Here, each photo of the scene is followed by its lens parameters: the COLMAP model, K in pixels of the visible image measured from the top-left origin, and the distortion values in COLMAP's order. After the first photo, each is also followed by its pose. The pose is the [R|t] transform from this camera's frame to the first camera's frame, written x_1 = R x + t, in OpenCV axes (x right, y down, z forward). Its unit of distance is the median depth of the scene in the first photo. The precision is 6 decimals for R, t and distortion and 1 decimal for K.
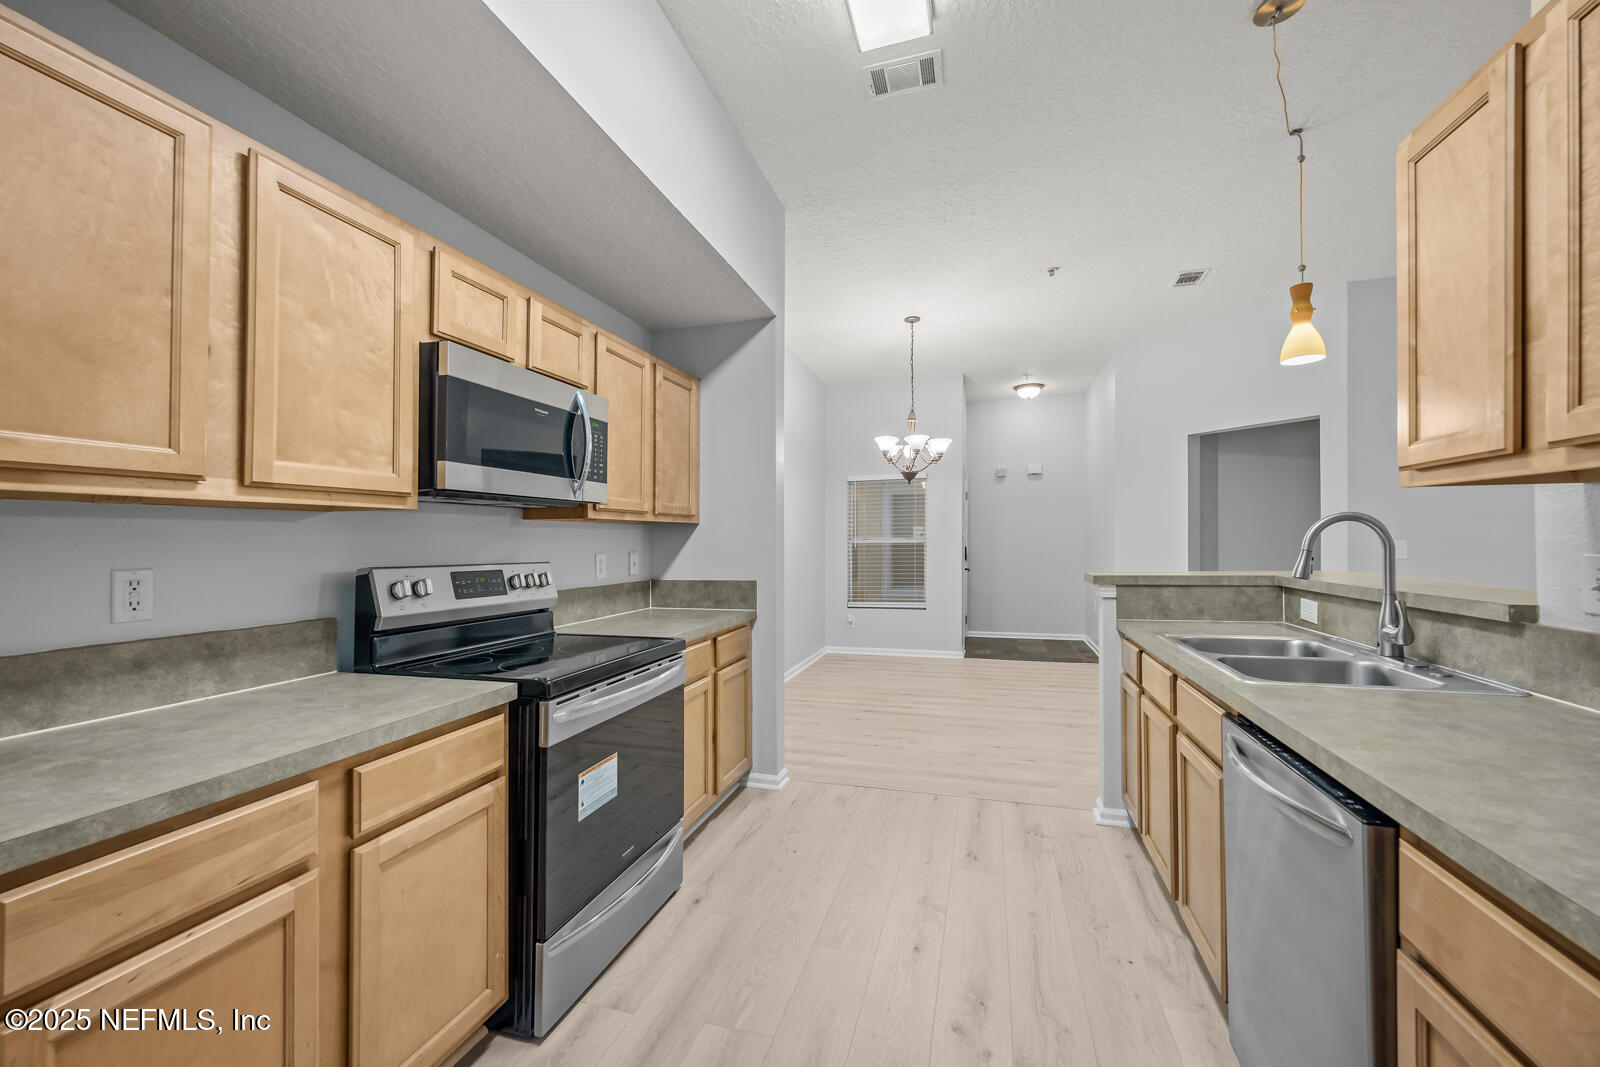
lens RADIAL K [[639.5, 0, 795.9], [0, 639.5, 540.7], [0, 0, 1]] dist [-0.001008, 0.000760]
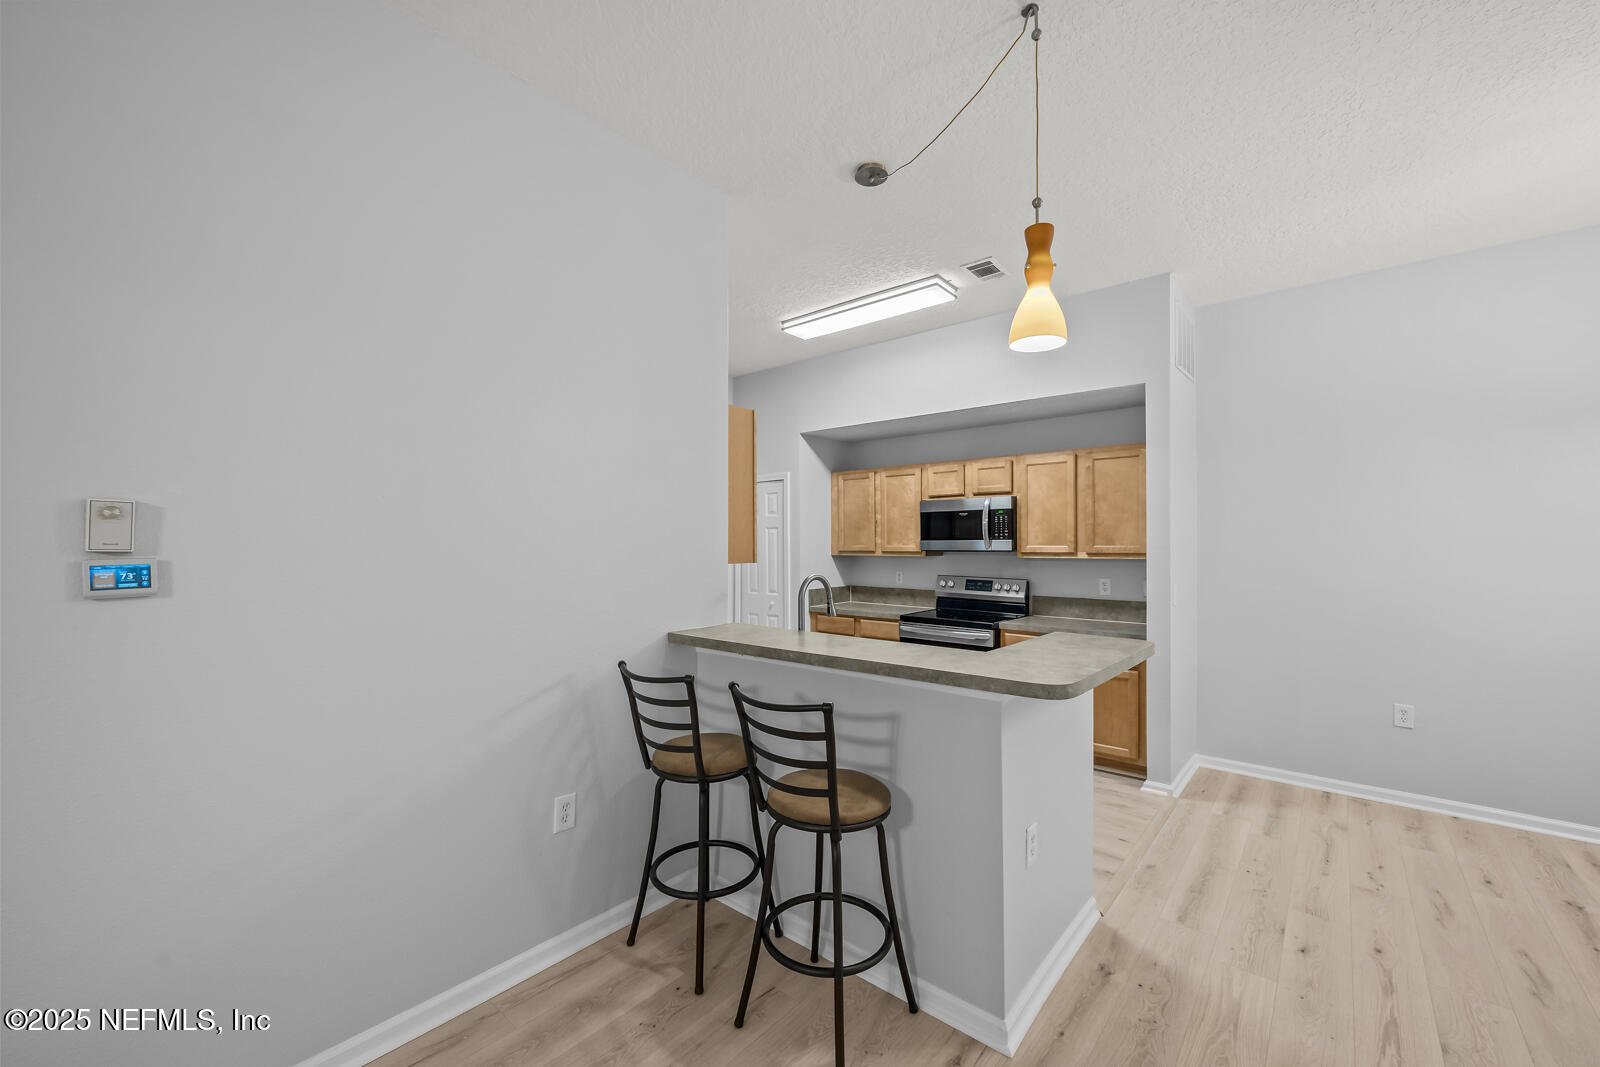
lens RADIAL K [[639.5, 0, 814.6], [0, 639.5, 534.5], [0, 0, 1]] dist [-0.001008, 0.000760]
pose [[-0.386049, -0.003633, -0.922471, 1.656926], [0.002908, 0.999982, -0.005155, -0.094787], [0.922474, -0.004672, -0.386031, 1.162615]]
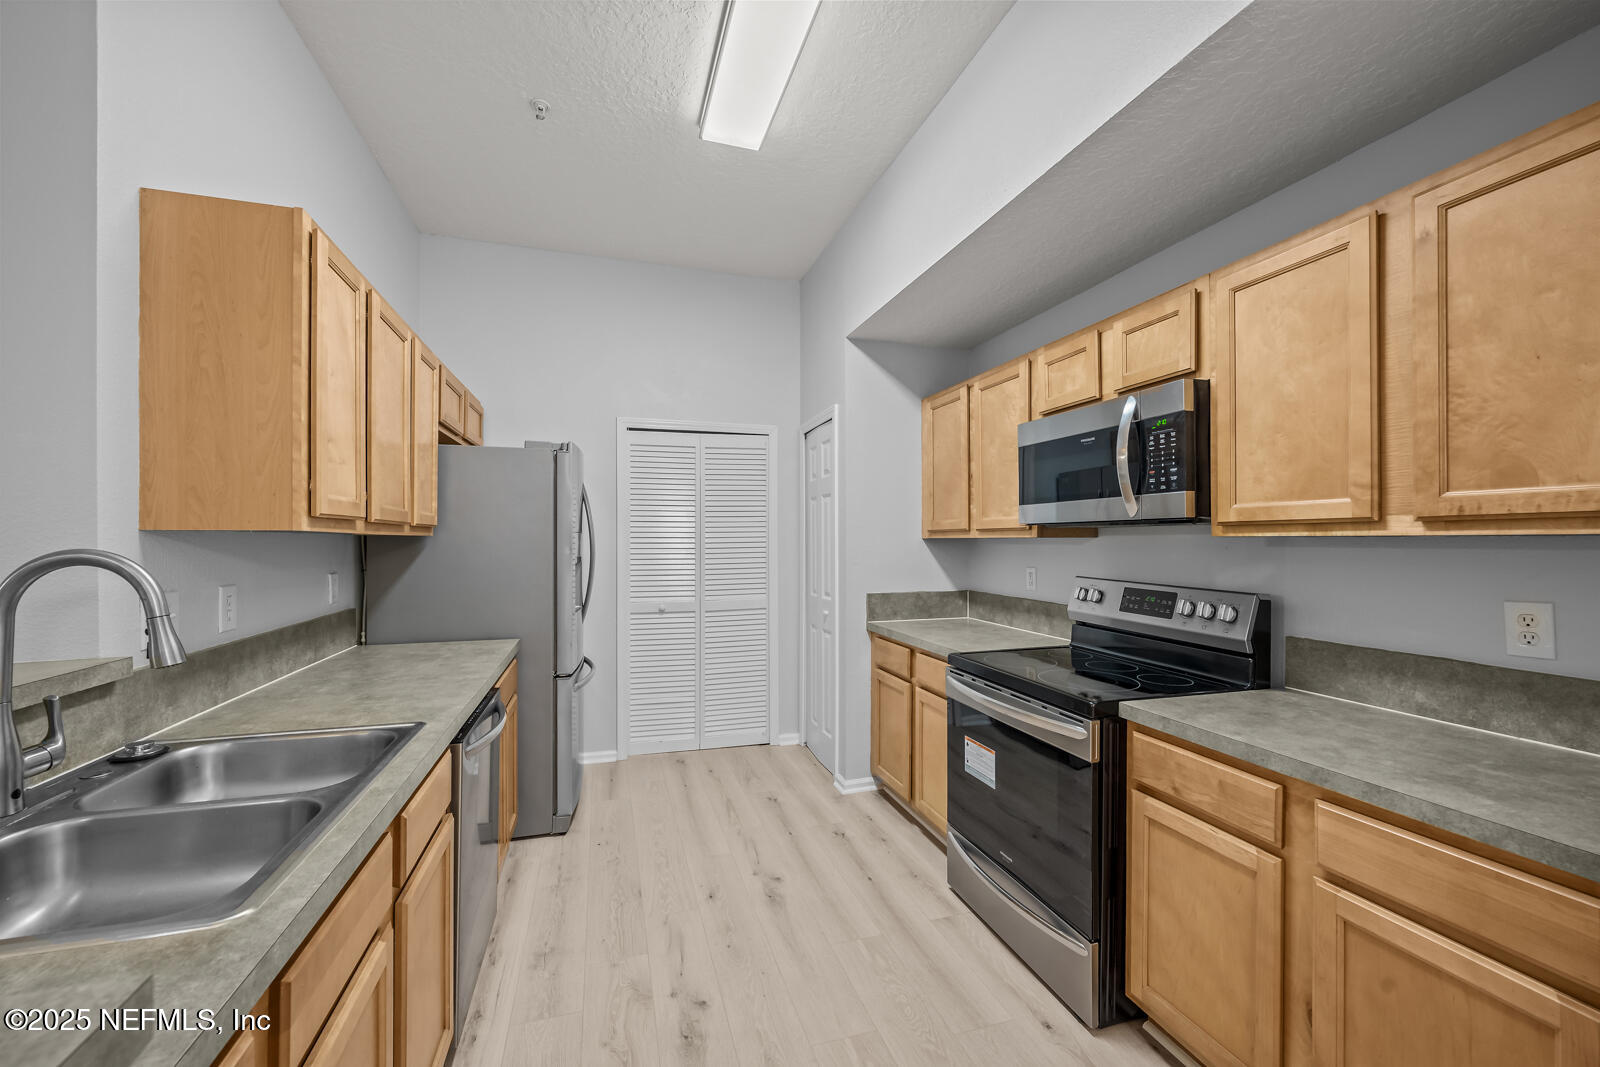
lens RADIAL K [[639.5, 0, 807.7], [0, 639.5, 536.4], [0, 0, 1]] dist [-0.001008, 0.000760]
pose [[-0.825687, 0.006803, -0.564088, 0.475863], [0.007285, 0.999972, 0.001398, -0.039213], [0.564082, -0.002955, -0.825714, 1.330766]]
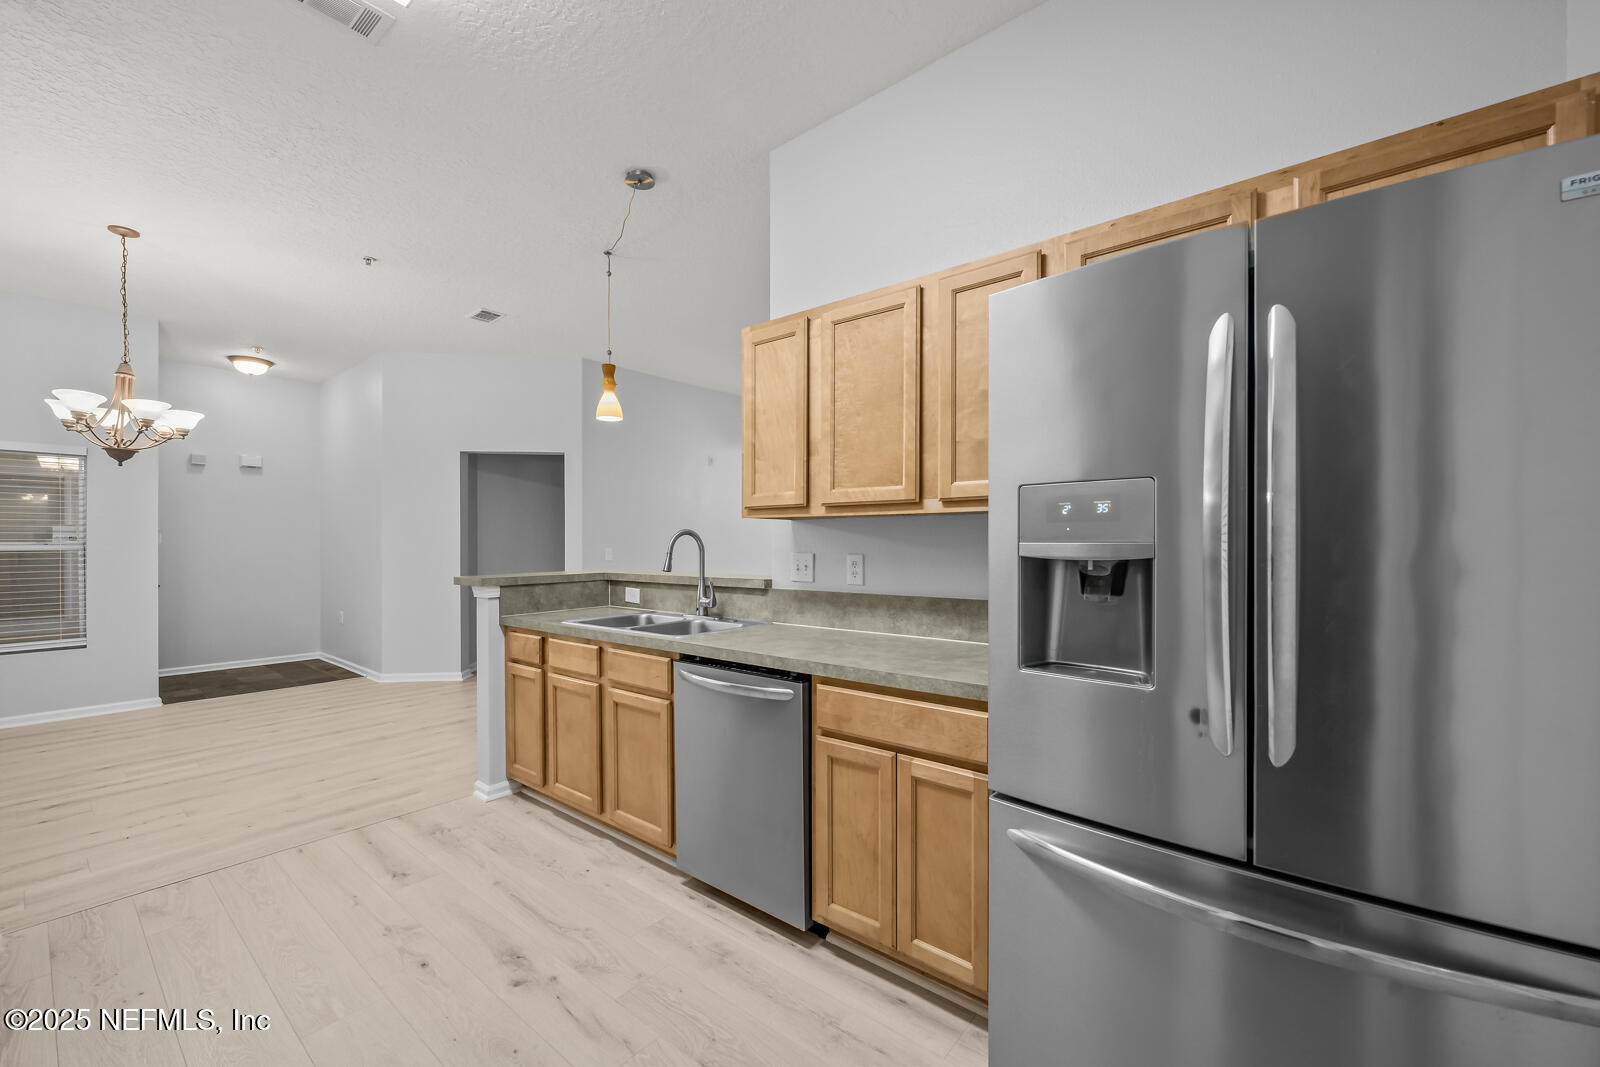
lens RADIAL K [[639.5, 0, 807.8], [0, 639.5, 557.0], [0, 0, 1]] dist [-0.001008, 0.000760]
pose [[0.376842, -0.007982, 0.926243, -0.380333], [-0.002468, 0.999951, 0.009621, 0.006607], [-0.926274, -0.005911, 0.376804, 0.075612]]
